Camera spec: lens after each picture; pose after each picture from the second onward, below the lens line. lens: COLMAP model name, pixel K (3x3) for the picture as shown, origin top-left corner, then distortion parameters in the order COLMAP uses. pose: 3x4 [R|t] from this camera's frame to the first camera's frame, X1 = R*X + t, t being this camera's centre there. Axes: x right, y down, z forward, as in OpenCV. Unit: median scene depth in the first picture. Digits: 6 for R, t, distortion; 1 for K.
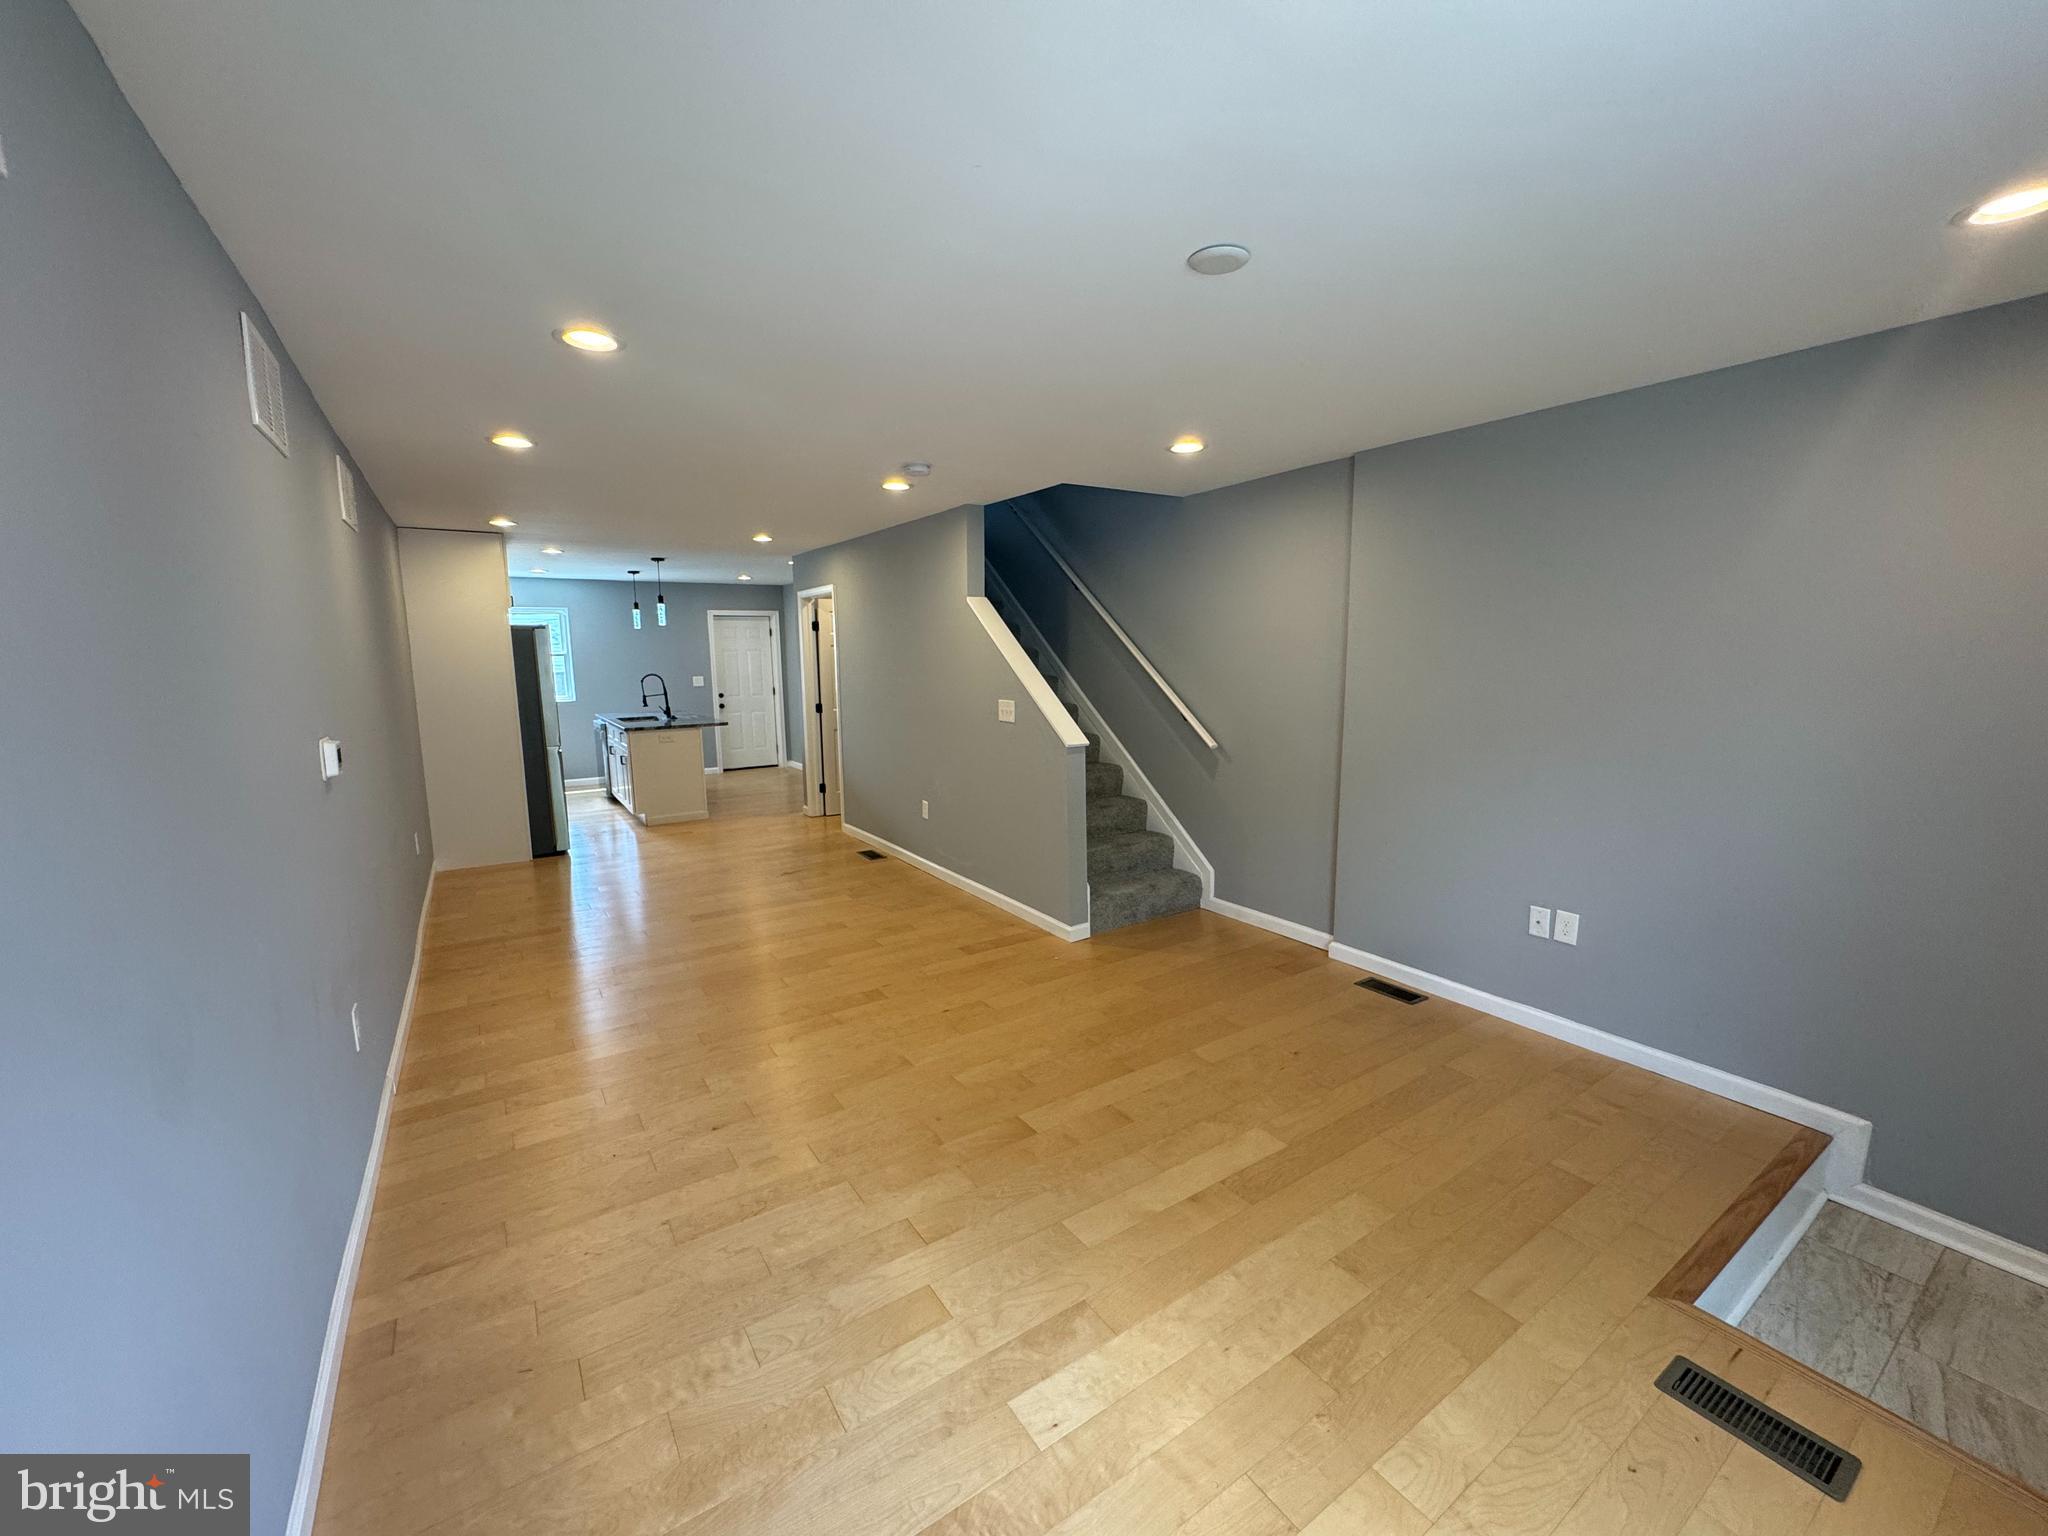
lens RADIAL K [[817.0, 0, 1027.4], [0, 817.0, 760.6], [0, 0, 1]] dist [-0.000165, 0.000056]
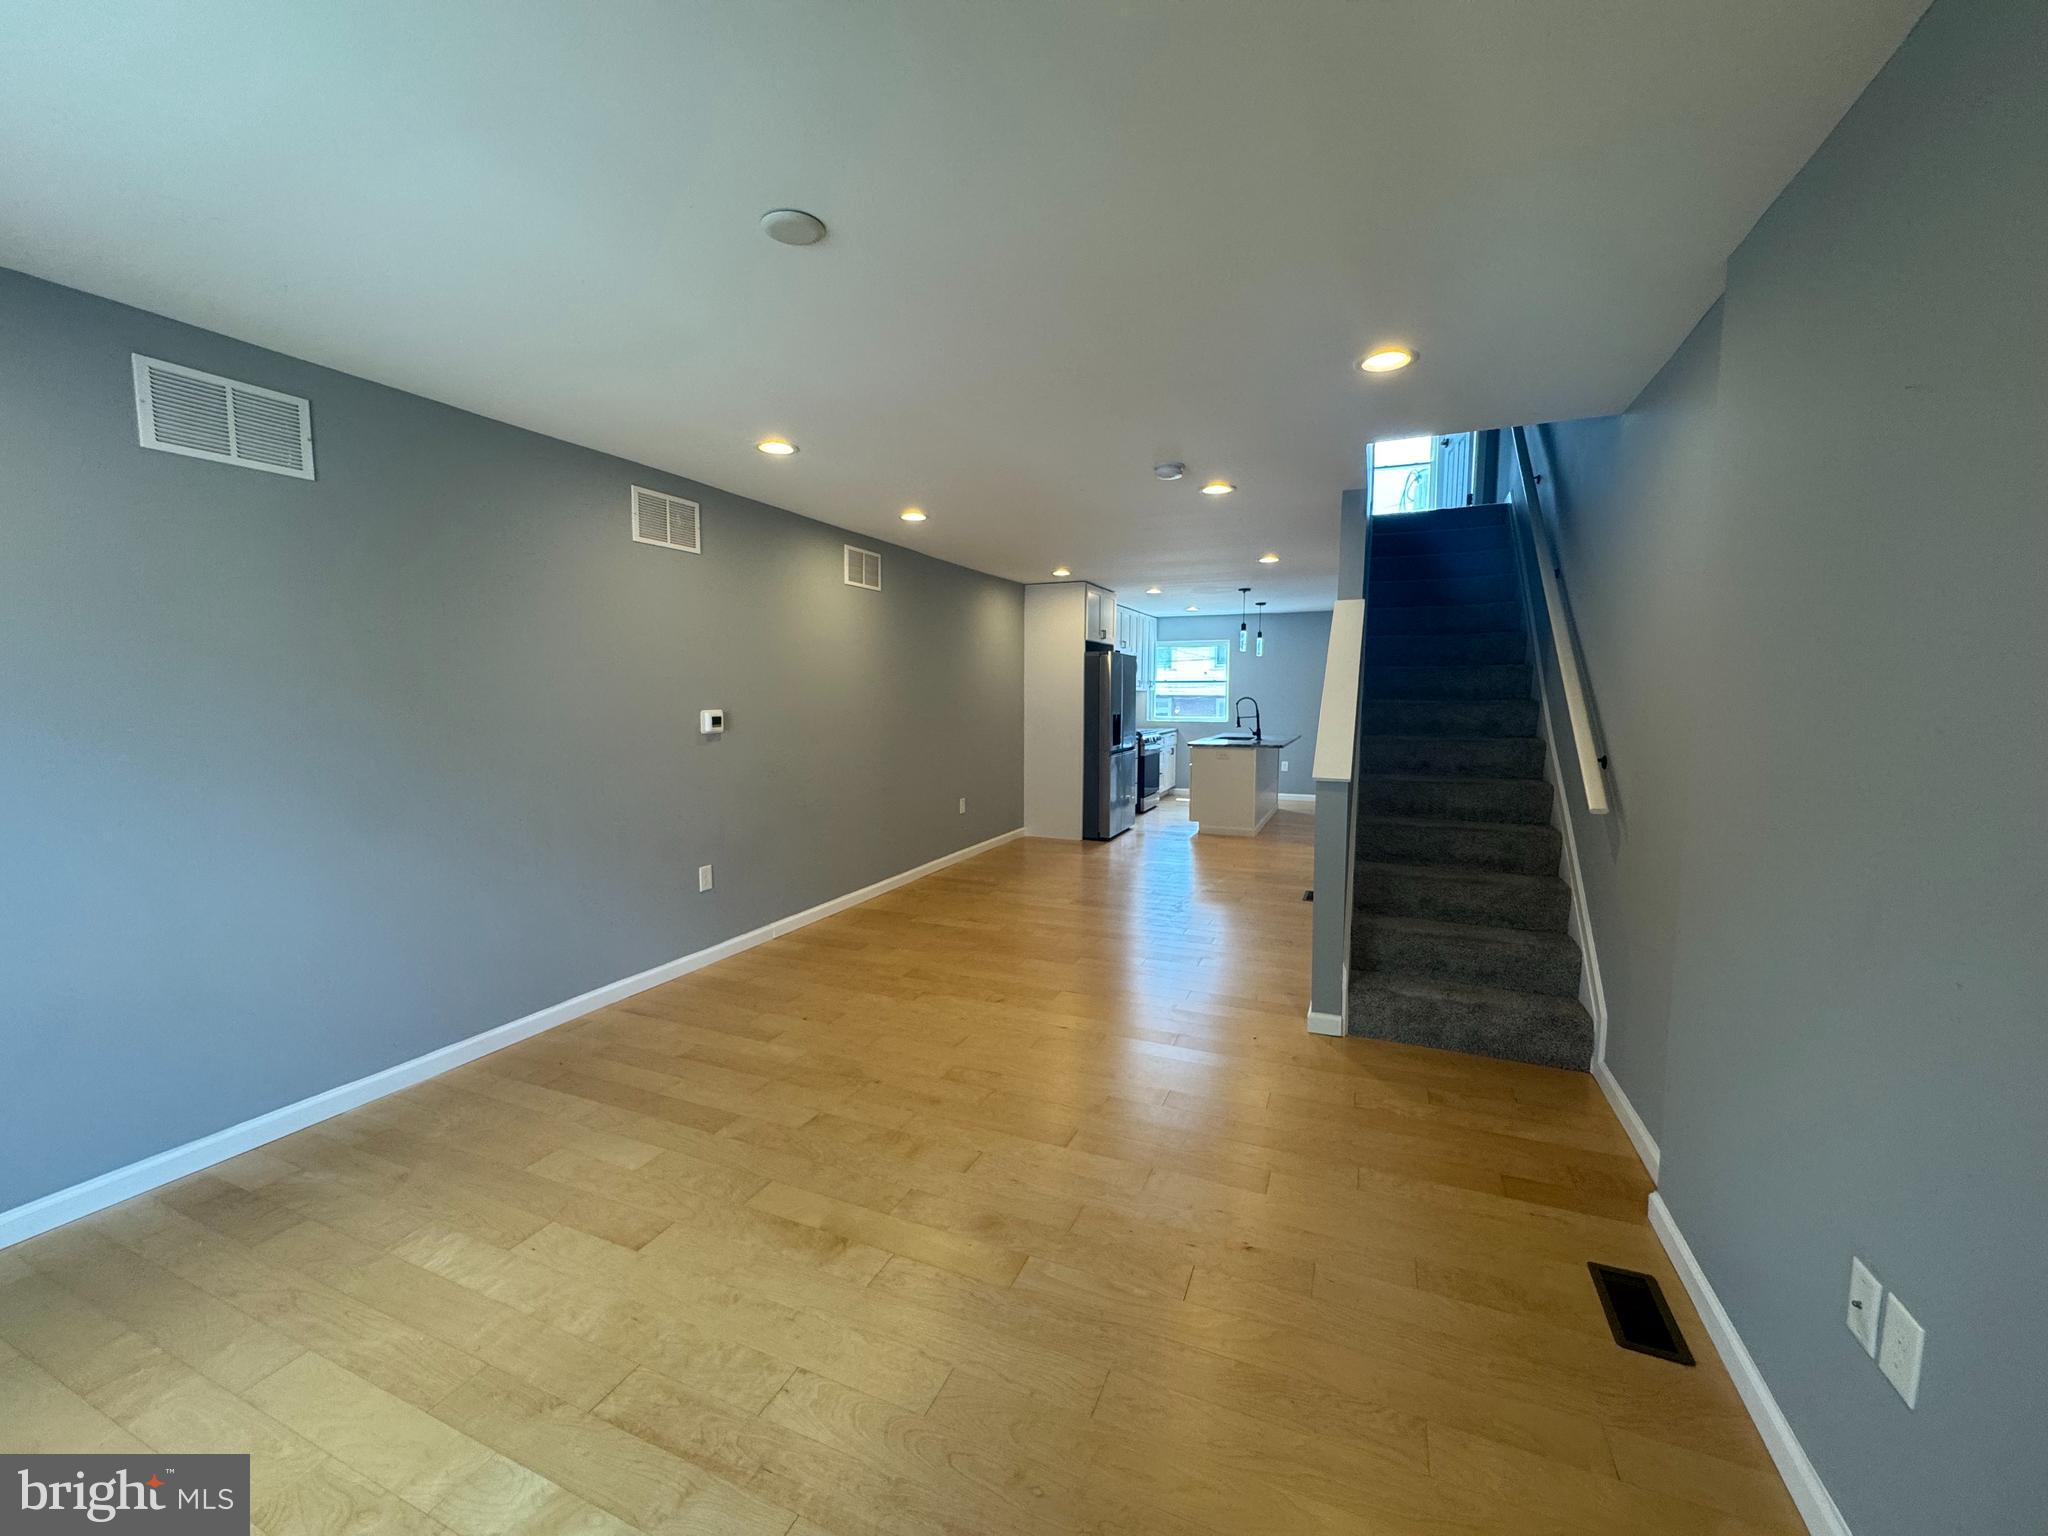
lens RADIAL K [[823.3, 0, 1024.0], [0, 823.3, 768.0], [0, 0, 1]] dist [0.001358, 0.000204]
pose [[0.543590, 0.084587, -0.835078, 0.502055], [-0.115697, 0.992963, 0.025267, -0.013292], [0.831338, 0.082881, 0.549552, 0.302164]]
